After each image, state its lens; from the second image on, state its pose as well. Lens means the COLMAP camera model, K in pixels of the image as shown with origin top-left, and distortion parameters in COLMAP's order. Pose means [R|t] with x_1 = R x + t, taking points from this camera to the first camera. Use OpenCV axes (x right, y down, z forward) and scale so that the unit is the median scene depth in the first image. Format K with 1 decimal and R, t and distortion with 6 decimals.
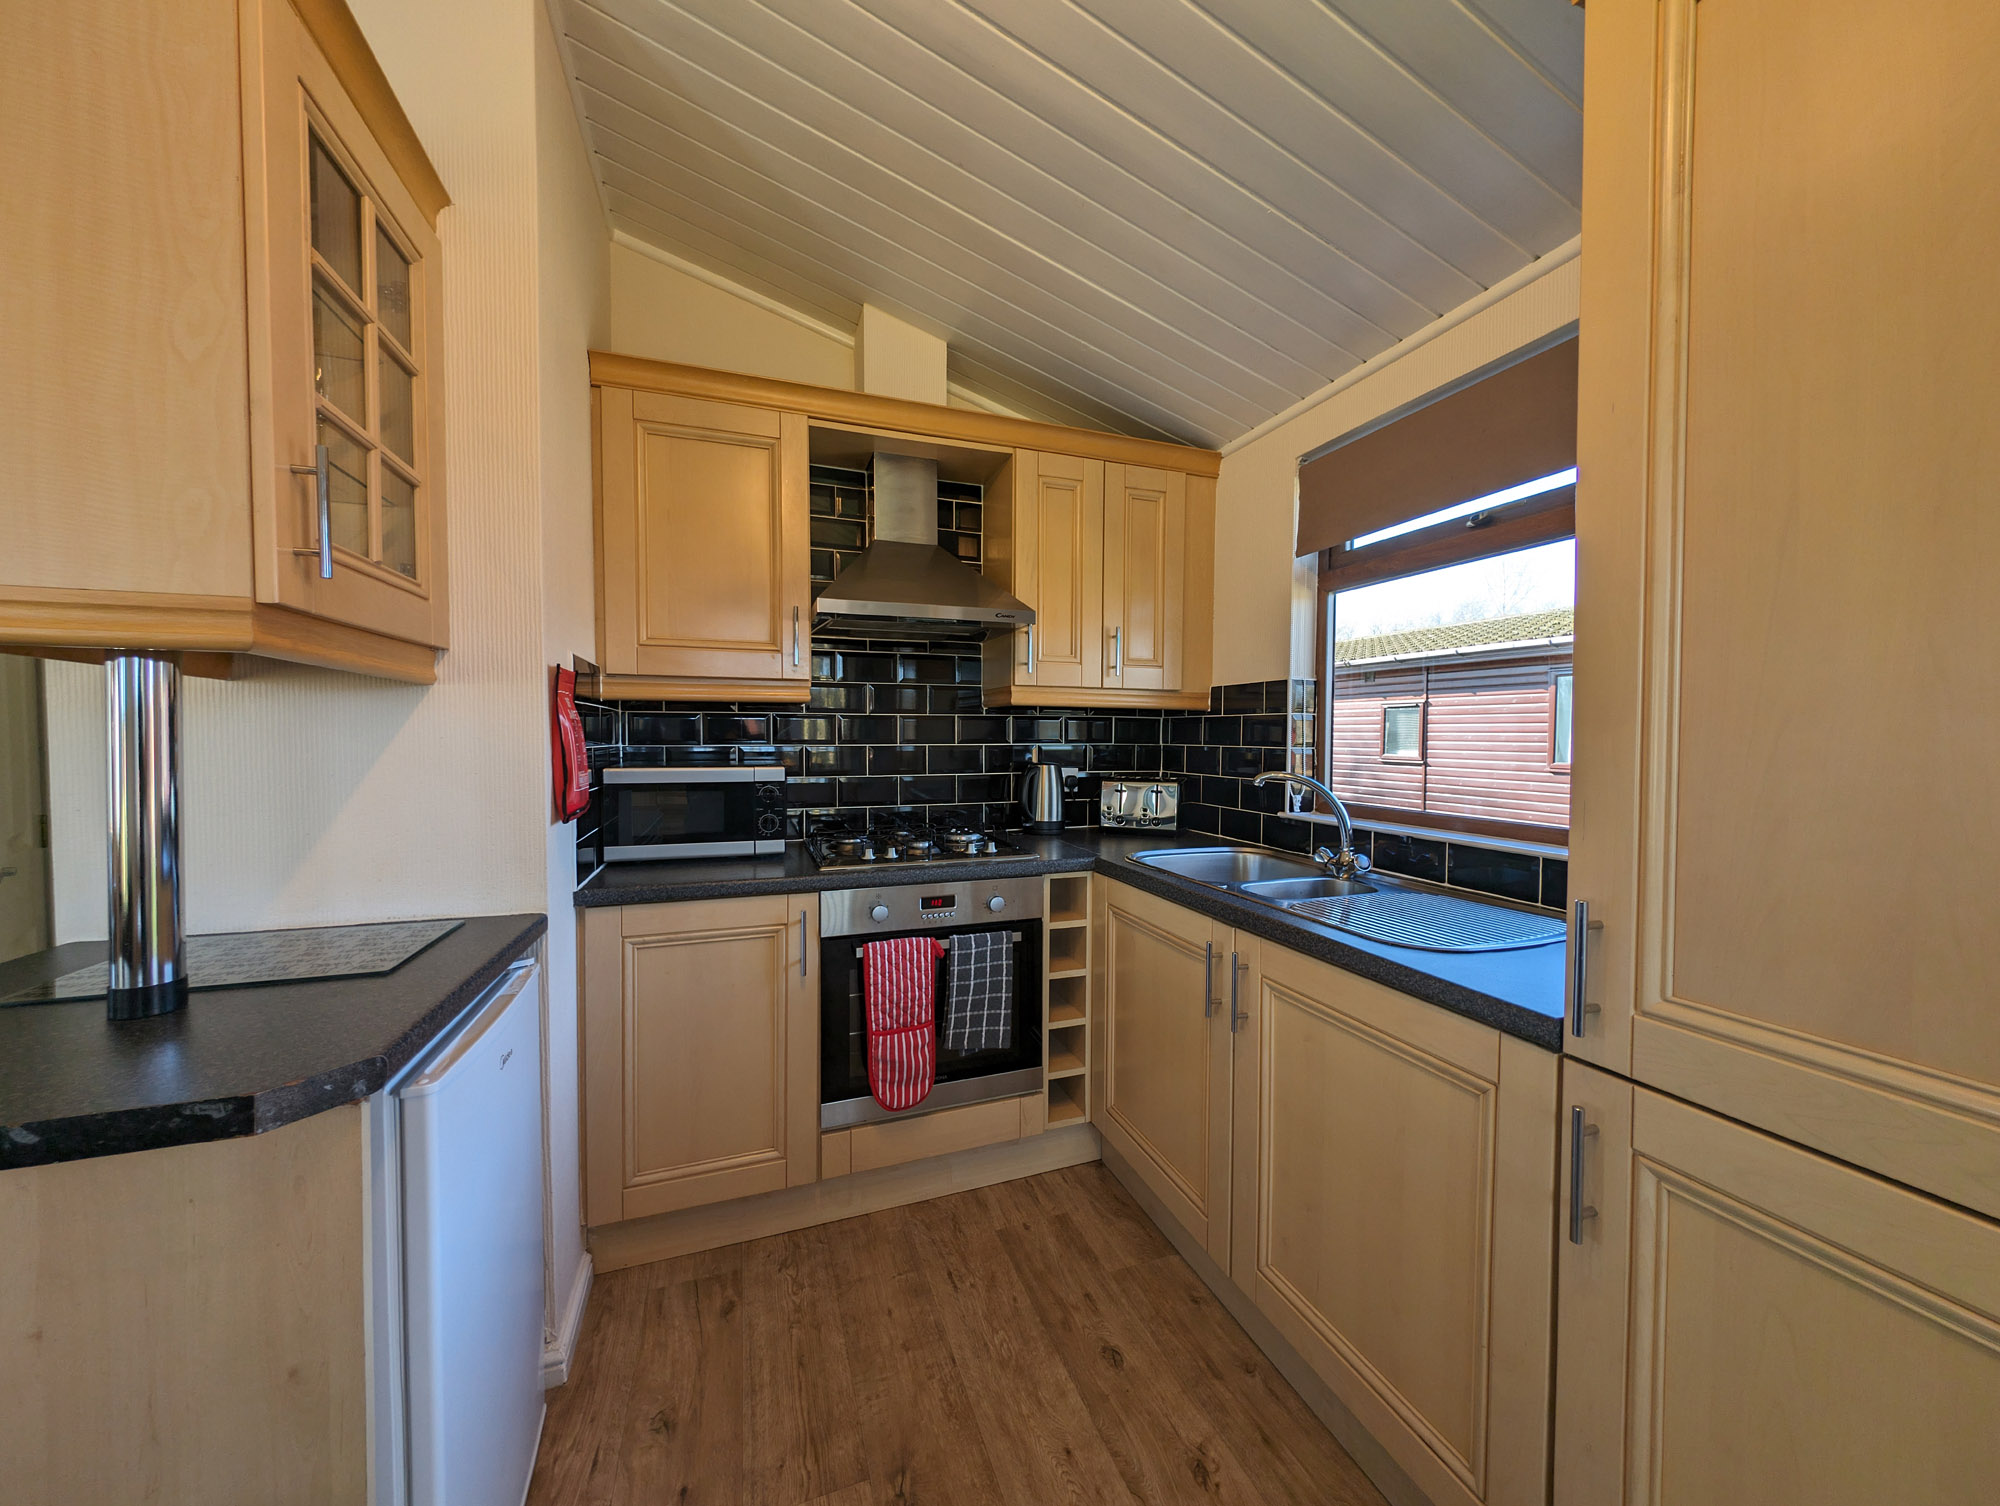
lens RADIAL K [[709.0, 0, 1000.6], [0, 709.0, 754.5], [0, 0, 1]] dist [-0.001678, -0.000291]
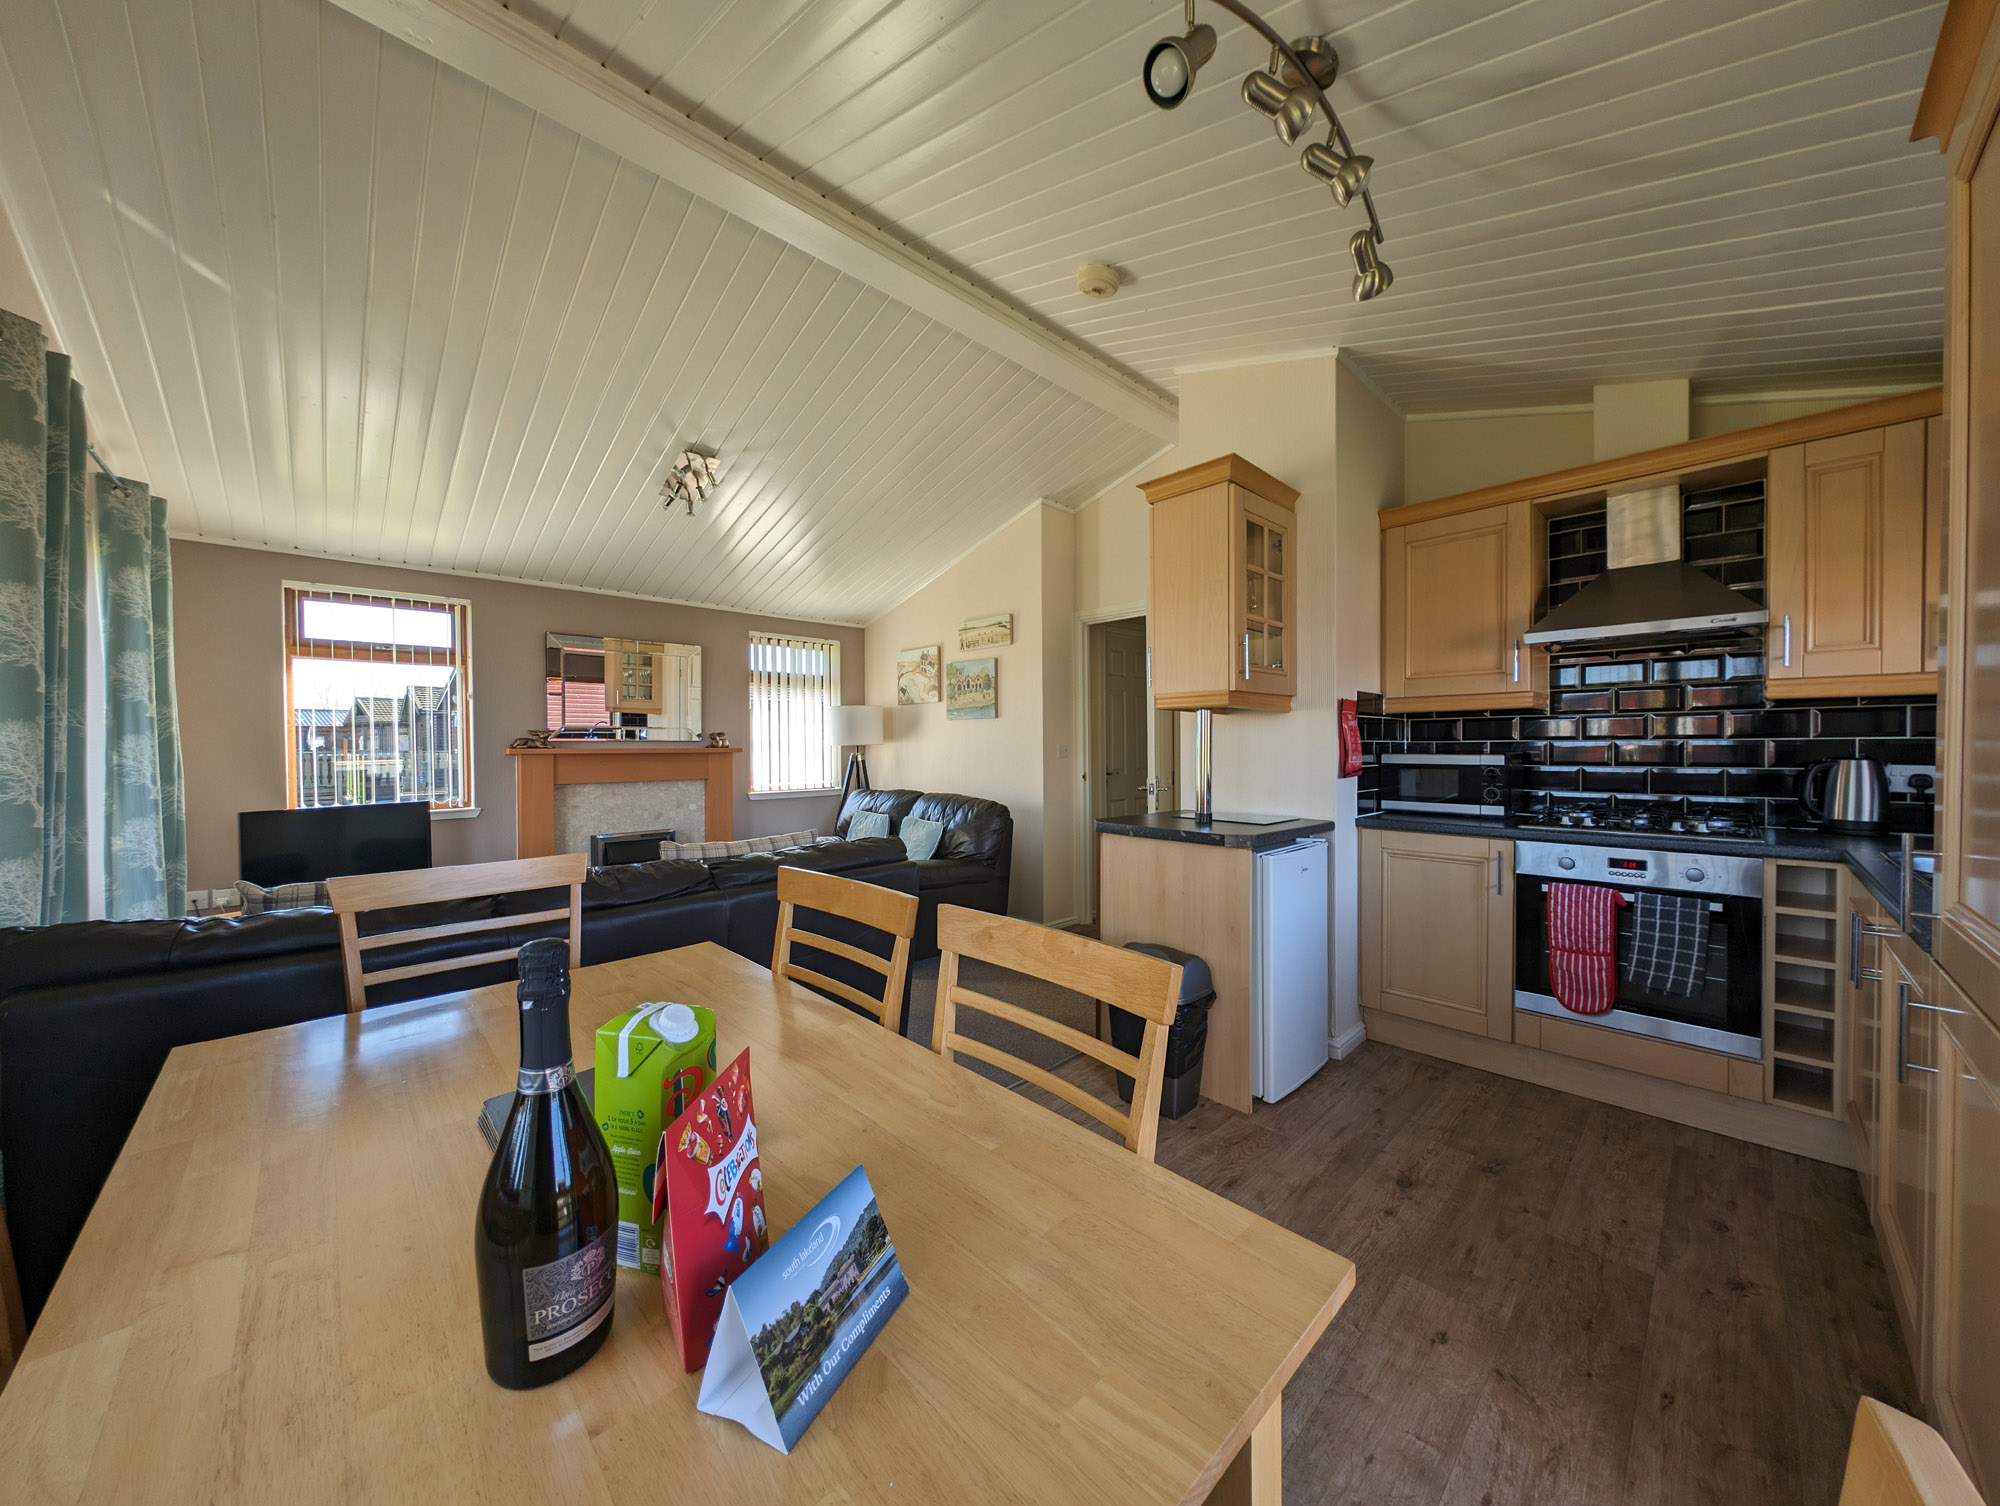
lens RADIAL K [[709.0, 0, 989.1], [0, 709.0, 756.4], [0, 0, 1]] dist [-0.001678, -0.000291]
pose [[0.381586, 0.009091, -0.924289, 0.655541], [-0.018985, 0.999818, 0.001996, 0.040040], [0.924139, 0.016786, 0.381689, -0.530081]]
